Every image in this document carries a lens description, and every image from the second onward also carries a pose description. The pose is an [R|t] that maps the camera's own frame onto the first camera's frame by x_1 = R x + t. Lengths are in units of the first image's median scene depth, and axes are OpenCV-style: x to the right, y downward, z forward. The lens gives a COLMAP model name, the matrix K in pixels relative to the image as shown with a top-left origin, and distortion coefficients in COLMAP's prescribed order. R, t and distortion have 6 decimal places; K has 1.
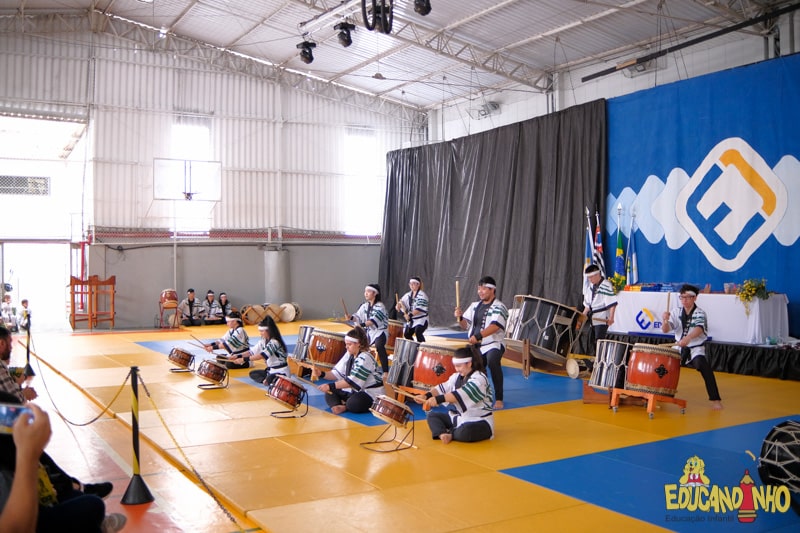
lens RADIAL K [[805.2, 0, 403.3], [0, 805.2, 264.8], [0, 0, 1]] dist [-0.118418, 0.179638]
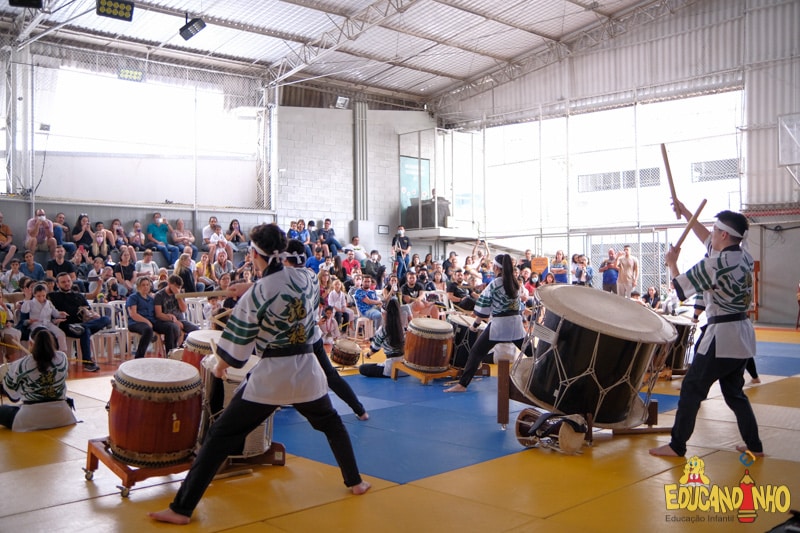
lens RADIAL K [[805.2, 0, 403.3], [0, 805.2, 264.8], [0, 0, 1]] dist [-0.118418, 0.179638]
pose [[0.216609, -0.002178, -0.976256, 0.545592], [0.011825, 0.999930, 0.000393, 0.018614], [0.976187, -0.011630, 0.216620, 0.630946]]
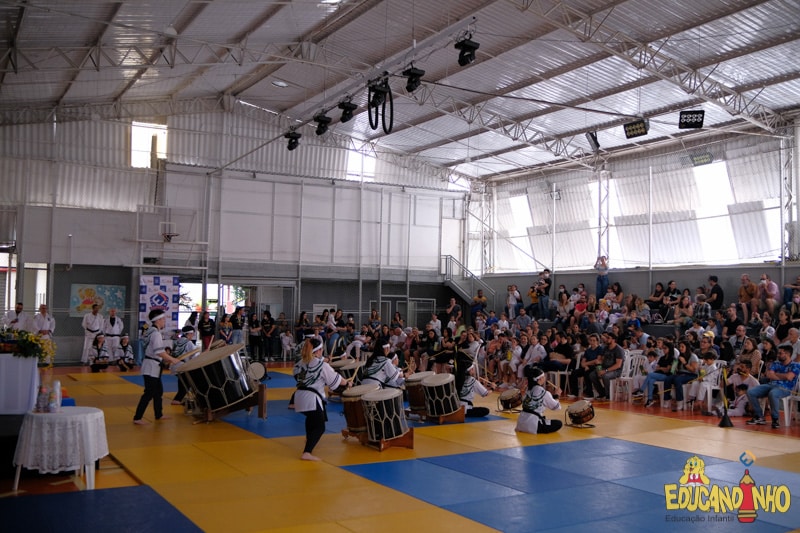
lens RADIAL K [[805.2, 0, 403.3], [0, 805.2, 264.8], [0, 0, 1]] dist [-0.118418, 0.179638]
pose [[-0.999963, -0.003058, 0.008008, -0.060414], [-0.003470, 0.998647, -0.051888, -0.010587], [-0.007838, -0.051914, -0.998621, 1.683518]]
